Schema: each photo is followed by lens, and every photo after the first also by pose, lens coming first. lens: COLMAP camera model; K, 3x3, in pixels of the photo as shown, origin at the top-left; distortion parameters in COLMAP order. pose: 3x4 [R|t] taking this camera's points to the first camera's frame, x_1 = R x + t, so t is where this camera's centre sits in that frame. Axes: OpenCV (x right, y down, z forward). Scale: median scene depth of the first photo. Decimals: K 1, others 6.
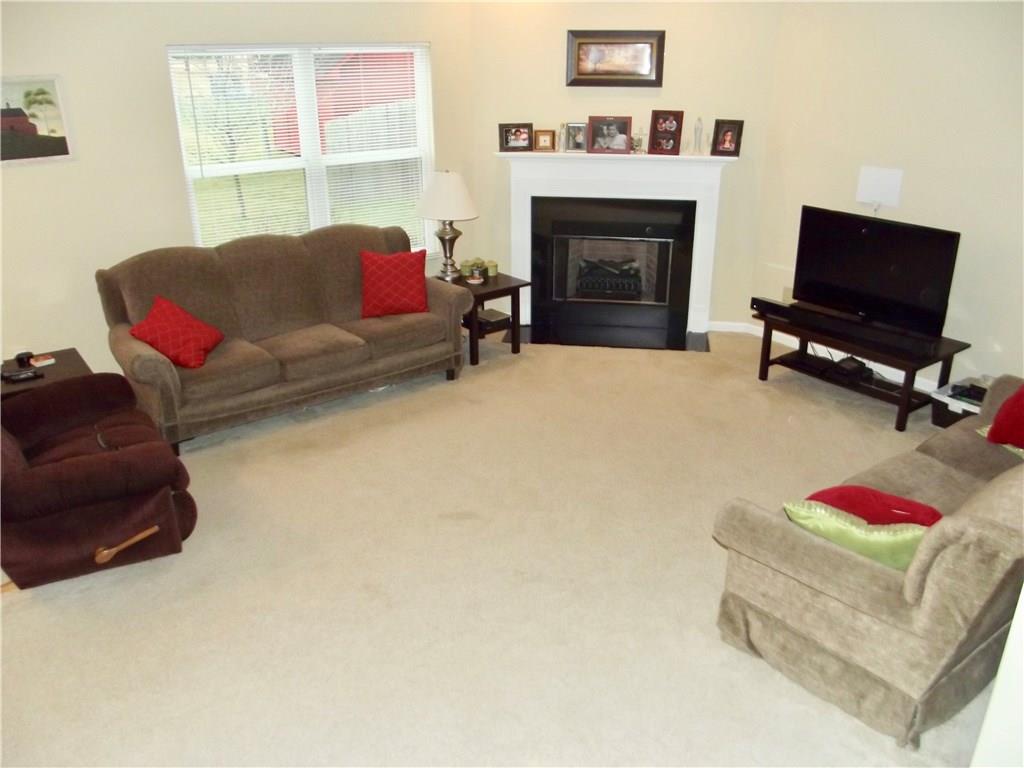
lens RADIAL K [[855.9, 0, 500.6], [0, 855.9, 408.9], [0, 0, 1]] dist [-0.059540, 0.035360]
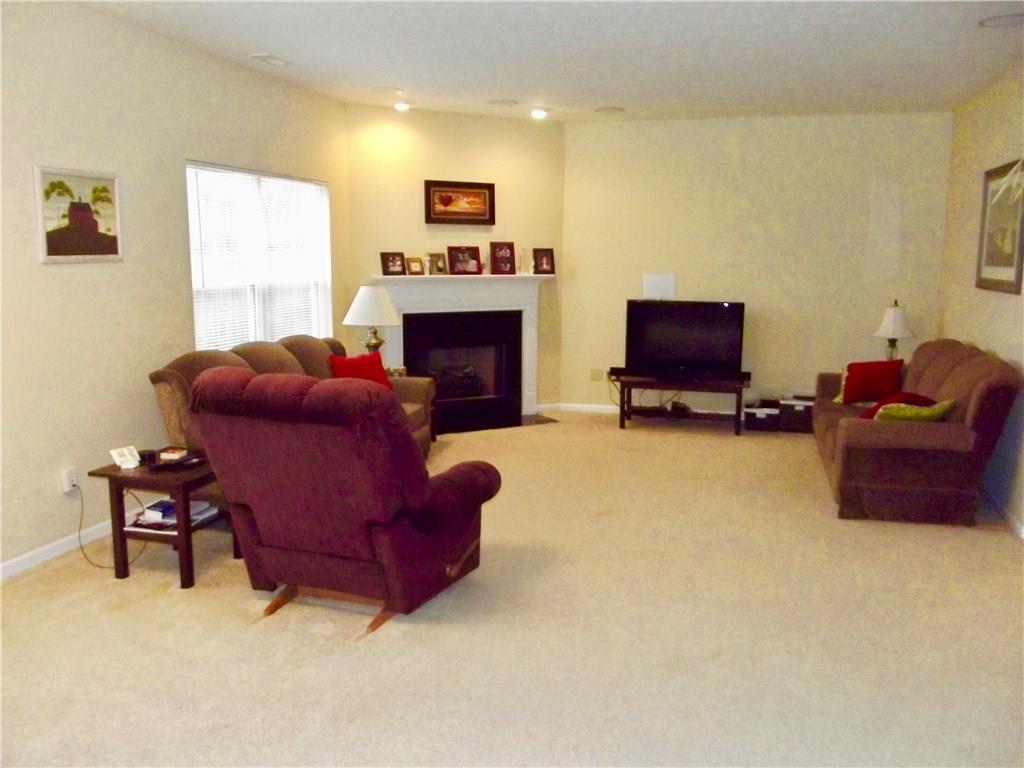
lens RADIAL K [[855.9, 0, 509.8], [0, 855.9, 386.9], [0, 0, 1]] dist [-0.059540, 0.035360]
pose [[0.793975, -0.085393, 0.601924, -0.597614], [0.233630, 0.956917, -0.172417, 0.088369], [-0.561268, 0.277522, 0.779718, 0.034823]]
